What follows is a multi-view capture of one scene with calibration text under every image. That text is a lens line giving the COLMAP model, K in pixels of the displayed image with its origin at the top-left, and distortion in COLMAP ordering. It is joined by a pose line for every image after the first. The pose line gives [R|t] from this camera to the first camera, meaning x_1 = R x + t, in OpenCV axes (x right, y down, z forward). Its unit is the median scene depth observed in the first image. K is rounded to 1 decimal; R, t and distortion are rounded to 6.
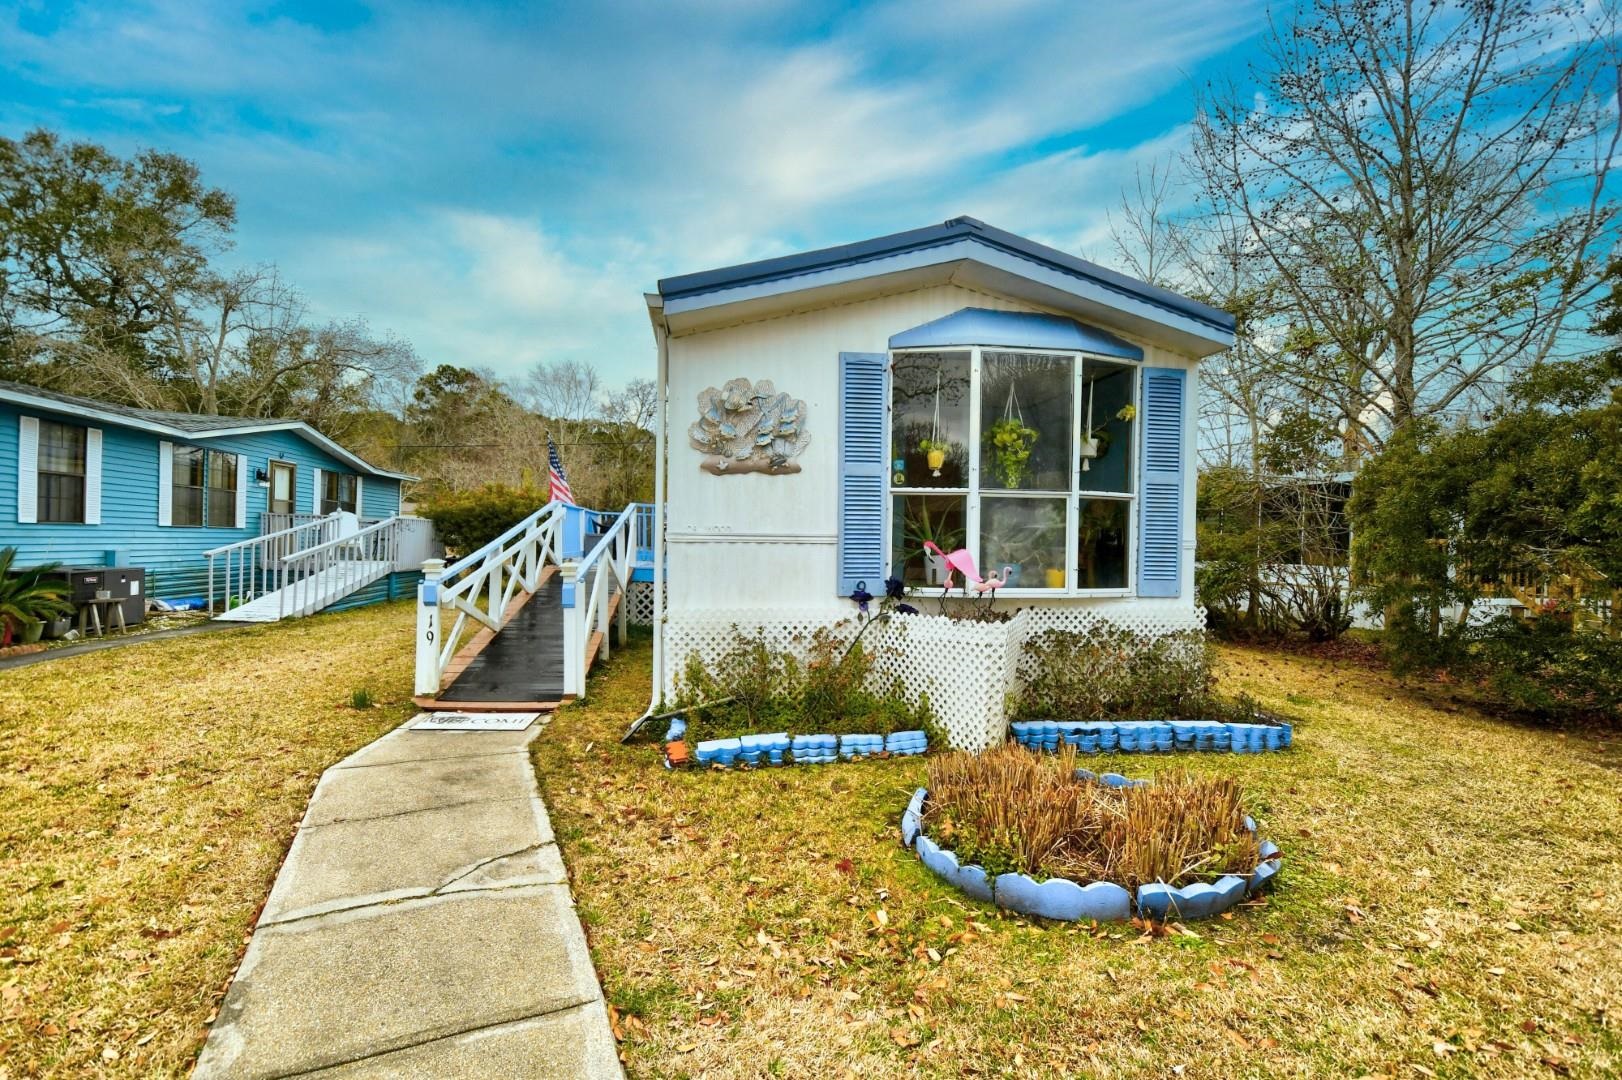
lens RADIAL K [[721.8, 0, 824.4], [0, 721.8, 546.2], [0, 0, 1]] dist [0.000439, -0.013225]
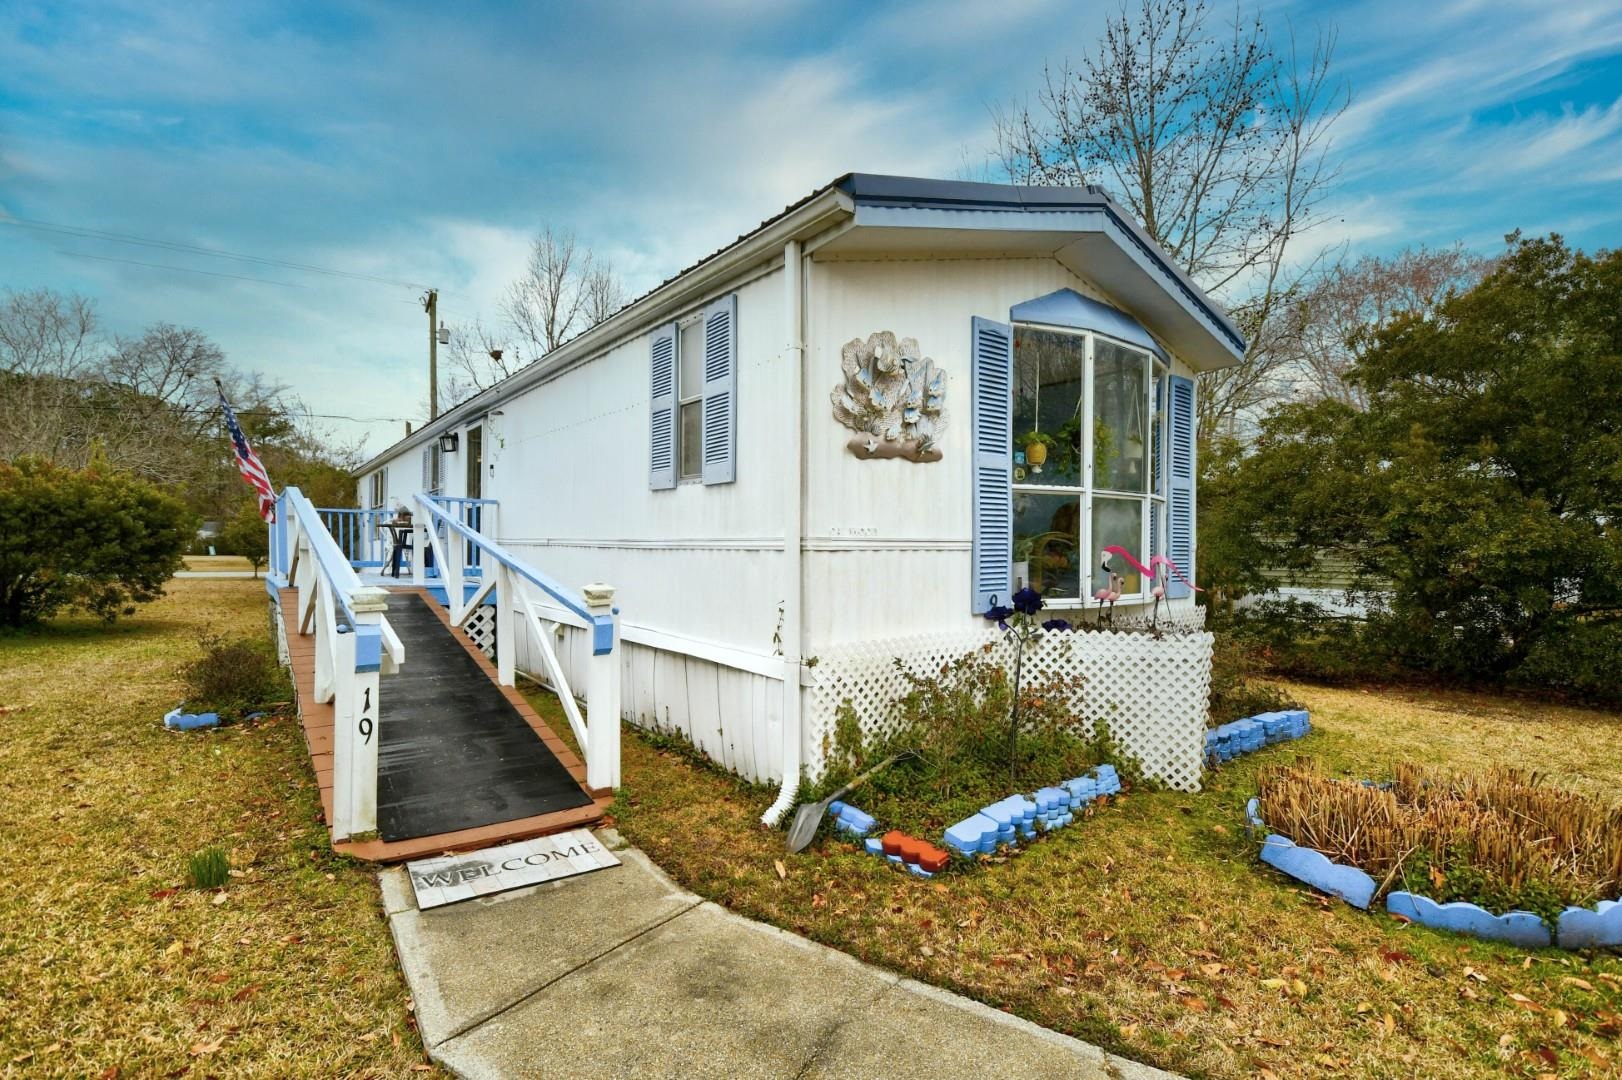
lens RADIAL K [[733.9, 0, 821.7], [0, 733.9, 551.2], [0, 0, 1]] dist [0.015030, -0.022766]
pose [[0.871050, -0.011600, 0.491057, -0.548481], [0.010324, 0.999933, 0.005307, -0.008613], [-0.491085, 0.000447, 0.871111, 0.364655]]
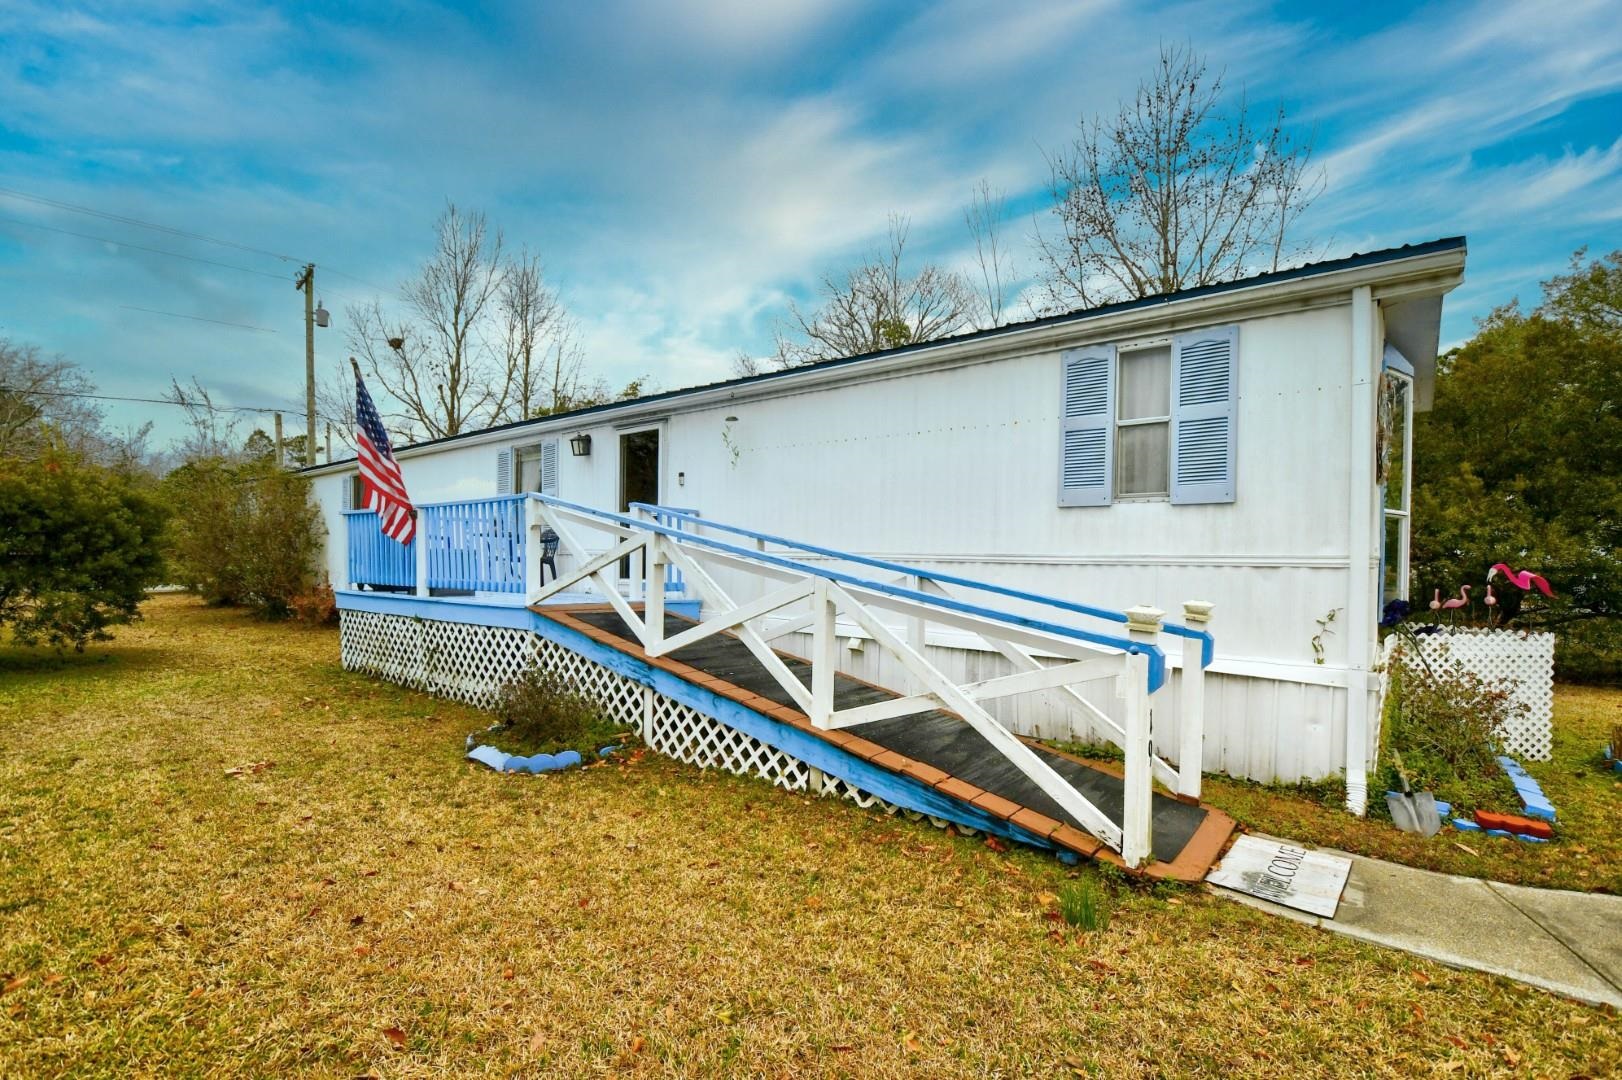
lens RADIAL K [[713.3, 0, 827.6], [0, 713.3, 573.2], [0, 0, 1]] dist [0.012871, -0.020331]
pose [[0.732336, -0.022765, 0.680563, -1.148584], [0.007136, 0.999643, 0.025759, -0.023908], [-0.680906, -0.014008, 0.732236, 0.818973]]
